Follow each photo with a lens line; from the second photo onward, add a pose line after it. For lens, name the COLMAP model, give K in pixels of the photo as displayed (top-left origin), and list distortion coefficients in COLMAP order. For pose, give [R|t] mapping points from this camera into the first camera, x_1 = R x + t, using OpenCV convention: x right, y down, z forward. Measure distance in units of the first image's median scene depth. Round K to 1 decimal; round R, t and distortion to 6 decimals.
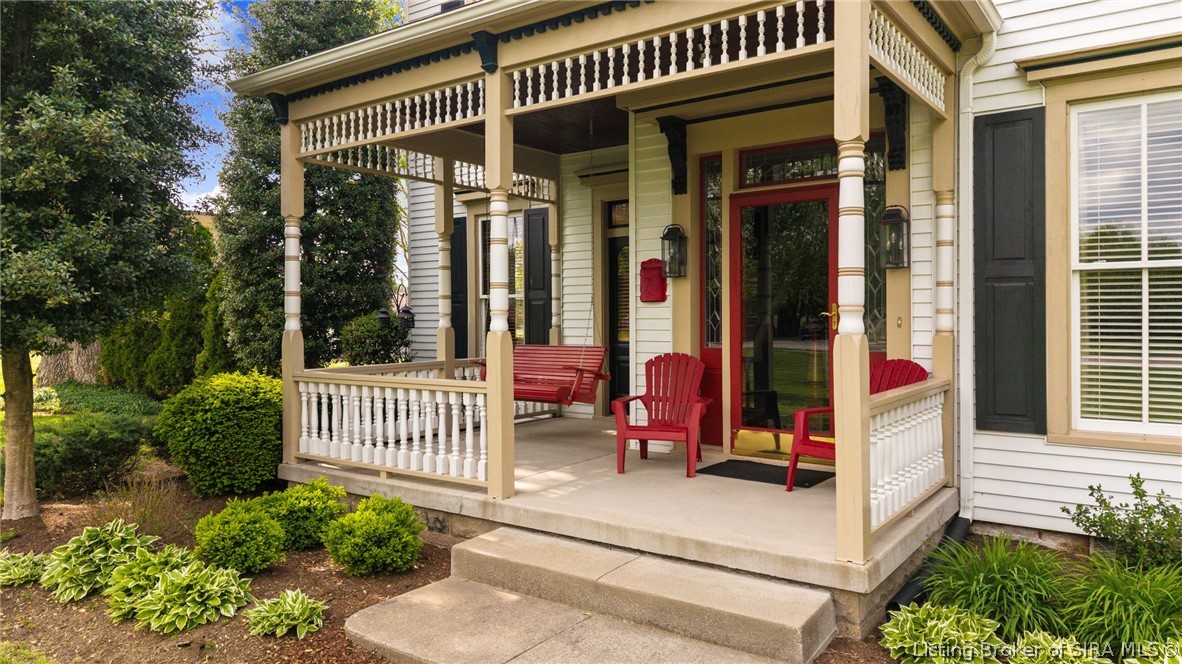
lens RADIAL K [[796.5, 0, 574.3], [0, 796.5, 335.3], [0, 0, 1]] dist [0.006163, -0.027553]
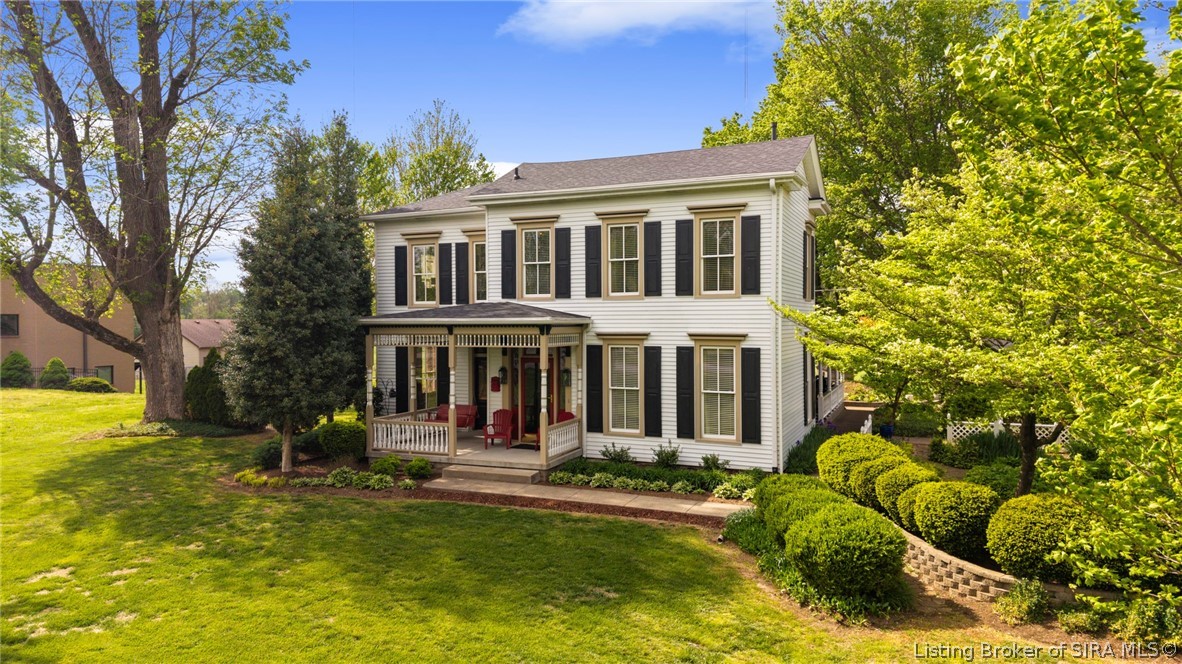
lens RADIAL K [[798.0, 0, 591.0], [0, 798.0, 332.0], [0, 0, 1]] dist [0.013440, -0.003630]
pose [[0.969898, -0.002992, 0.243492, -0.345829], [0.004790, 0.999965, -0.006794, -0.301726], [-0.243464, 0.007756, 0.969879, -2.442087]]
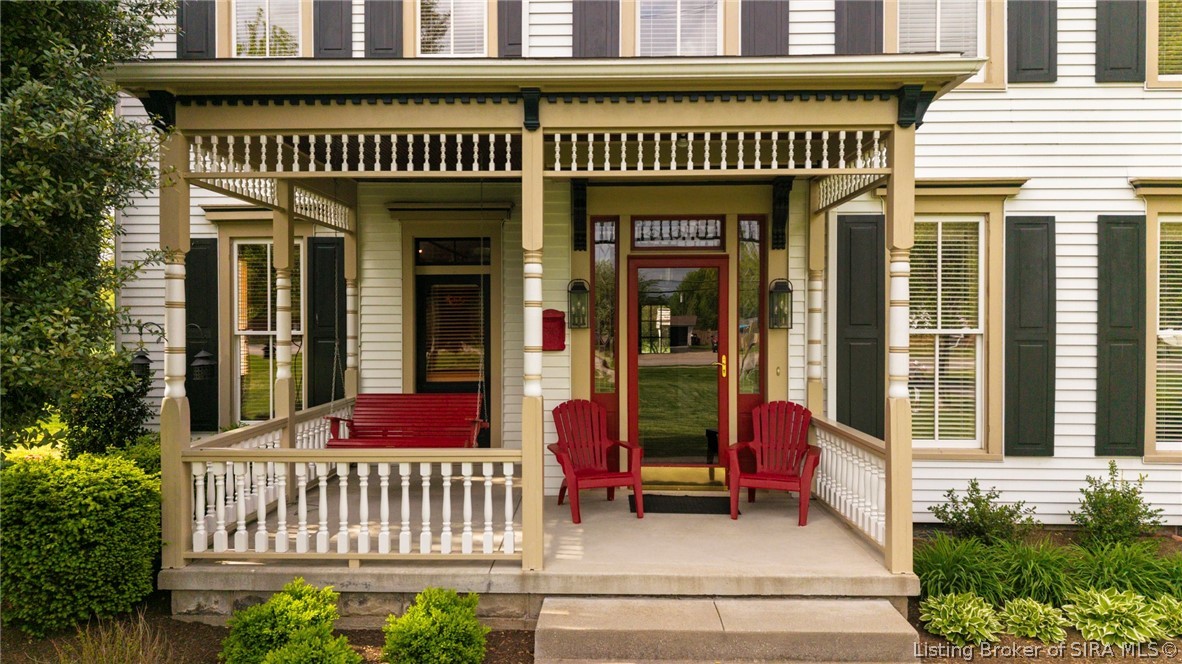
lens RADIAL K [[796.5, 0, 574.3], [0, 796.5, 335.3], [0, 0, 1]] dist [0.006163, -0.027553]
pose [[0.816864, -0.004638, 0.576812, -0.593605], [0.008456, 0.999957, -0.003934, -0.073179], [-0.576768, 0.008091, 0.816868, 0.172592]]
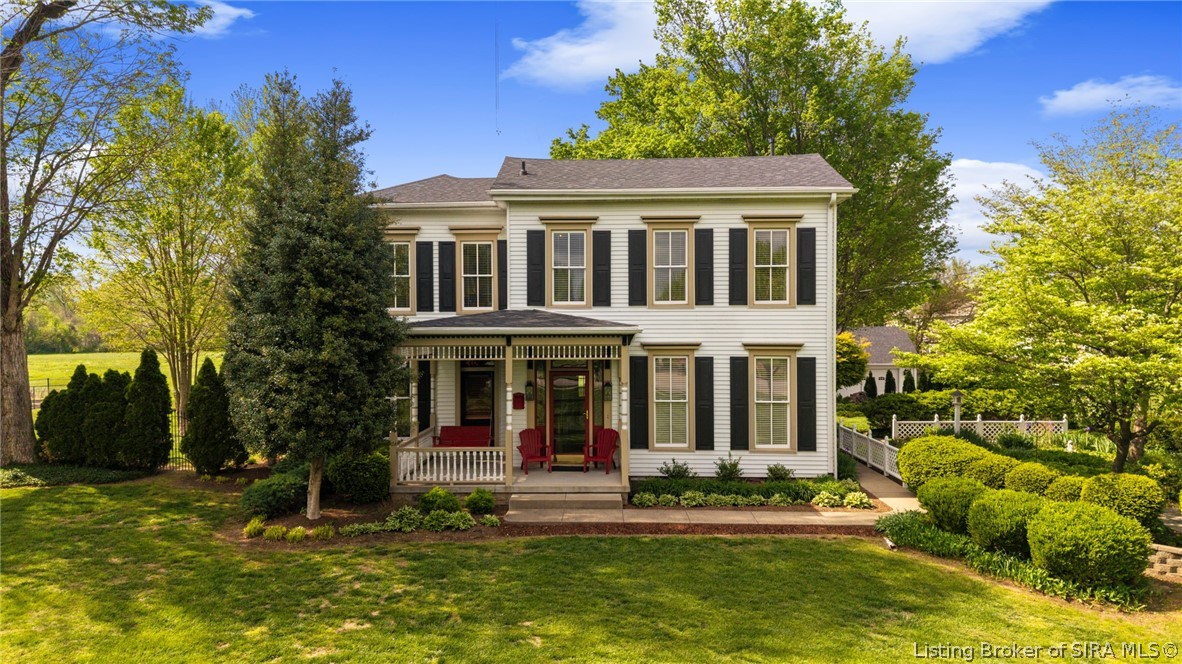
lens RADIAL K [[798.0, 0, 591.0], [0, 798.0, 332.0], [0, 0, 1]] dist [0.013440, -0.003630]
pose [[0.804030, 0.003638, 0.594578, -1.602188], [0.011033, 0.999718, -0.021037, -0.300800], [-0.594487, 0.023475, 0.803763, -1.587541]]
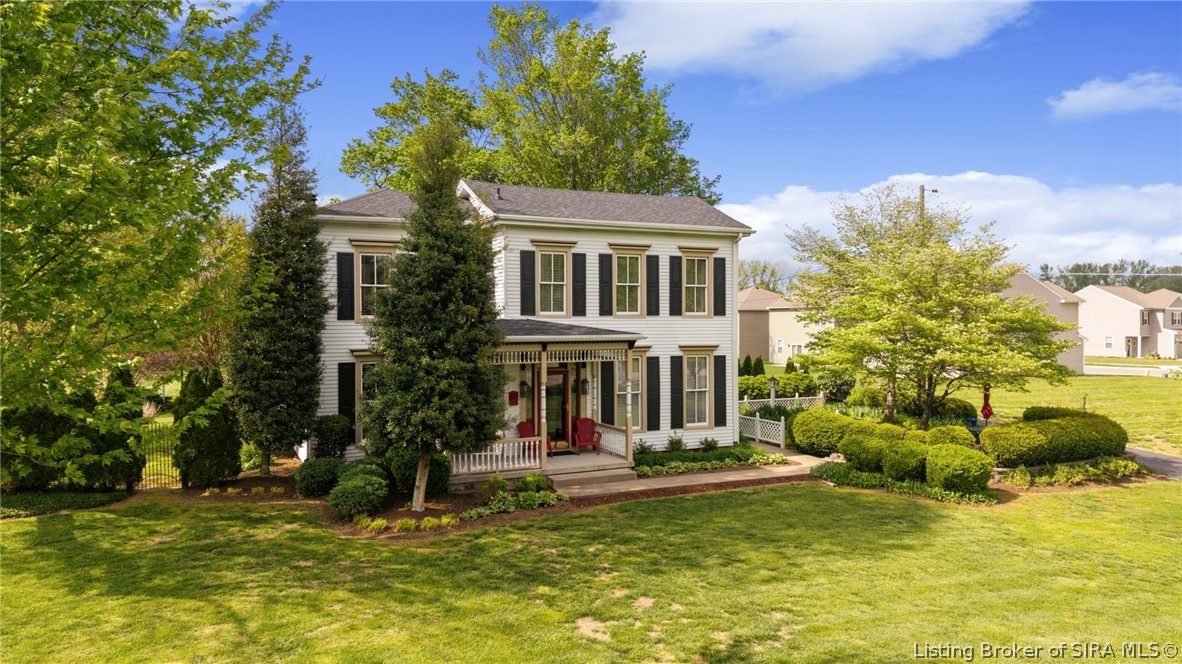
lens RADIAL K [[784.4, 0, 591.0], [0, 784.4, 332.0], [0, 0, 1]] dist [0.032637, -0.001435]
pose [[0.453399, -0.005052, 0.891293, -3.054086], [0.021666, 0.999751, -0.005355, -0.375822], [-0.891044, 0.021739, 0.453396, -0.780281]]
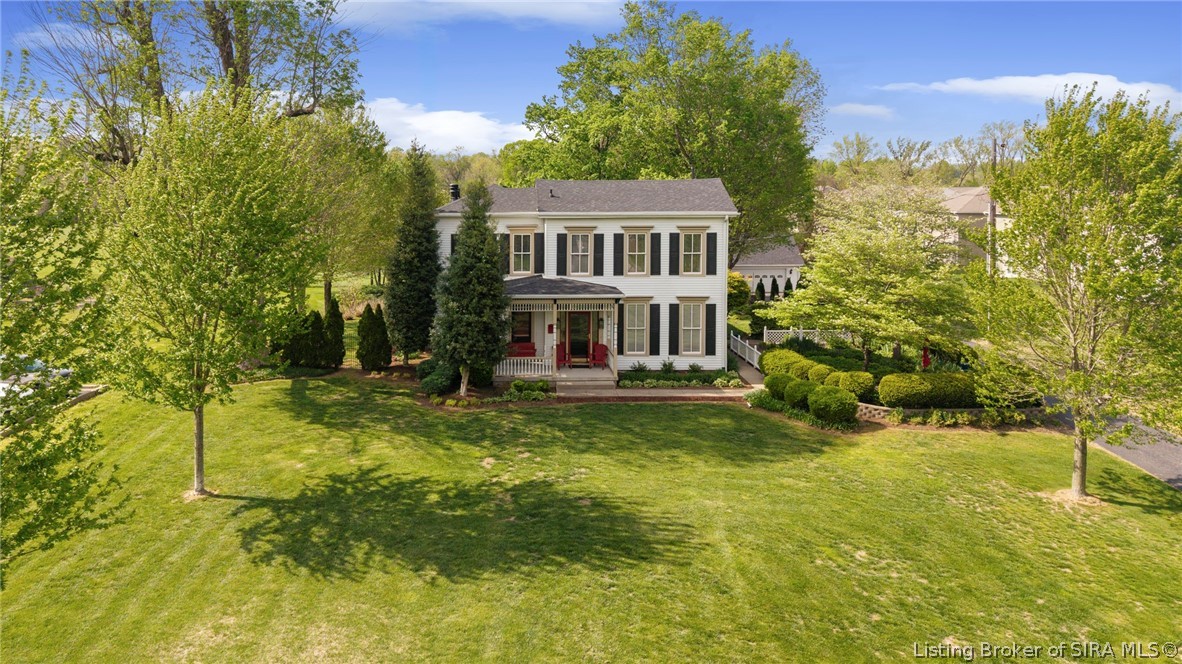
lens RADIAL K [[807.9, 0, 543.3], [0, 807.9, 247.8], [0, 0, 1]] dist [0.035406, -0.003623]
pose [[0.770443, -0.031737, 0.636718, -3.714646], [0.007949, 0.999161, 0.040185, -0.927357], [-0.637459, -0.025899, 0.770049, -3.298188]]
